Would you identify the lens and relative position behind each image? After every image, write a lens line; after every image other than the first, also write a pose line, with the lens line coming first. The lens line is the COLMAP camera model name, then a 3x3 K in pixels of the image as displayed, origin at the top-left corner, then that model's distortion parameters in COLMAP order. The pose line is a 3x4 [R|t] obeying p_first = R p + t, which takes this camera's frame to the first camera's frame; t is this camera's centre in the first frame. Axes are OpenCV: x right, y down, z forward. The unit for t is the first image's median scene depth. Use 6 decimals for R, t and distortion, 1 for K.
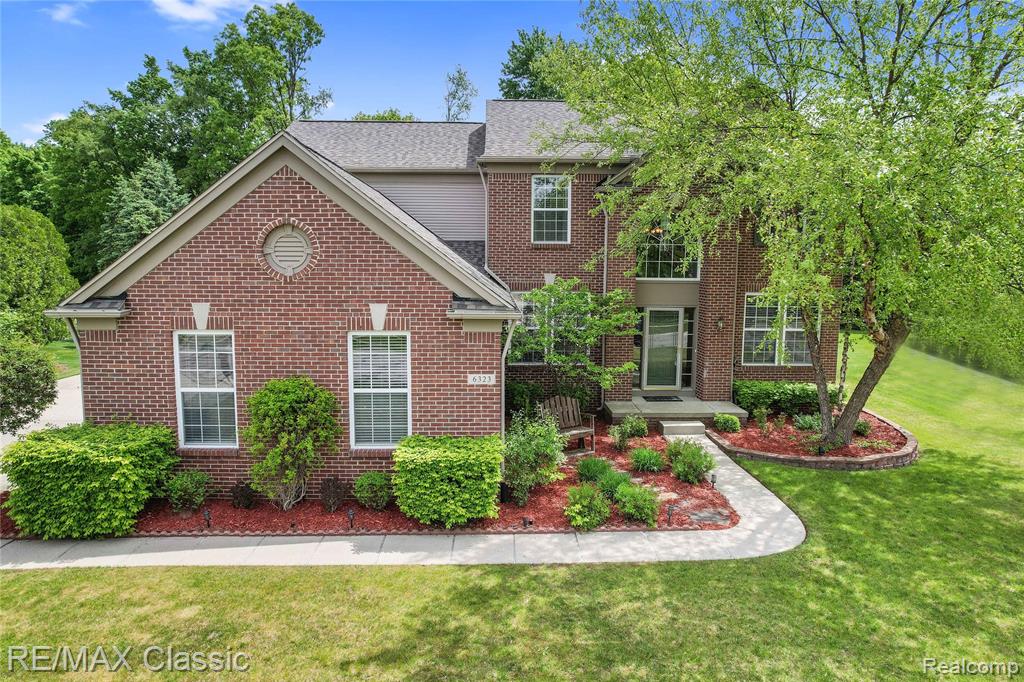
lens RADIAL K [[663.3, 0, 512.0], [0, 663.3, 341.0], [0, 0, 1]] dist [-0.037646, 0.000060]
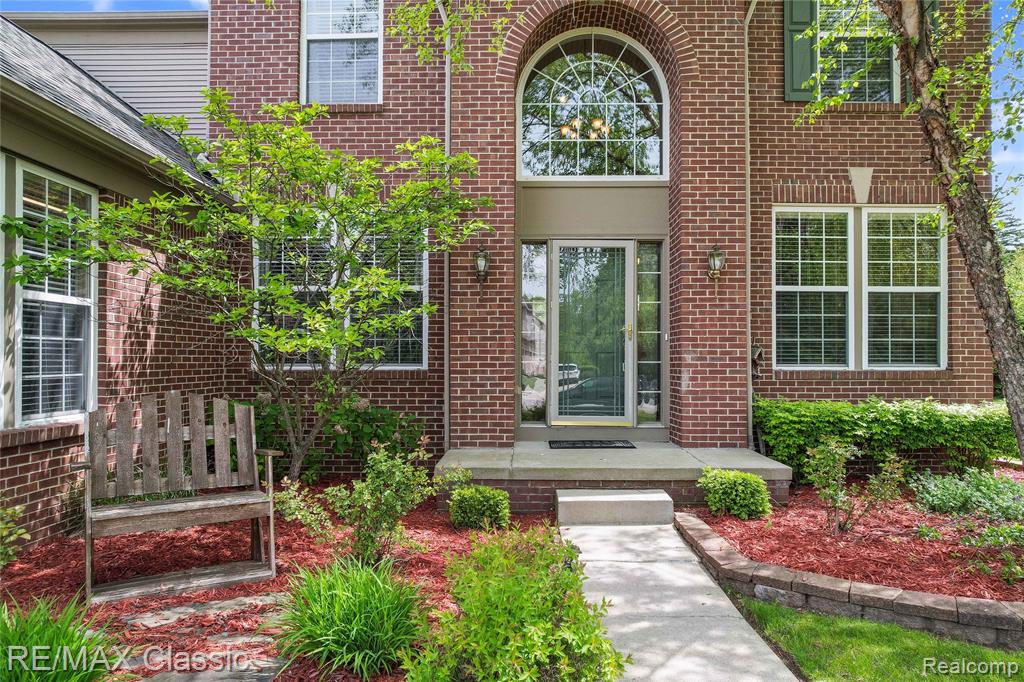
lens RADIAL K [[720.2, 0, 512.0], [0, 720.2, 341.0], [0, 0, 1]] dist [-0.032538, 0.000463]
pose [[0.999493, -0.006237, -0.031233, 0.211929], [0.002043, 0.991174, -0.132548, 0.091351], [0.031784, 0.132417, 0.990684, 0.580567]]
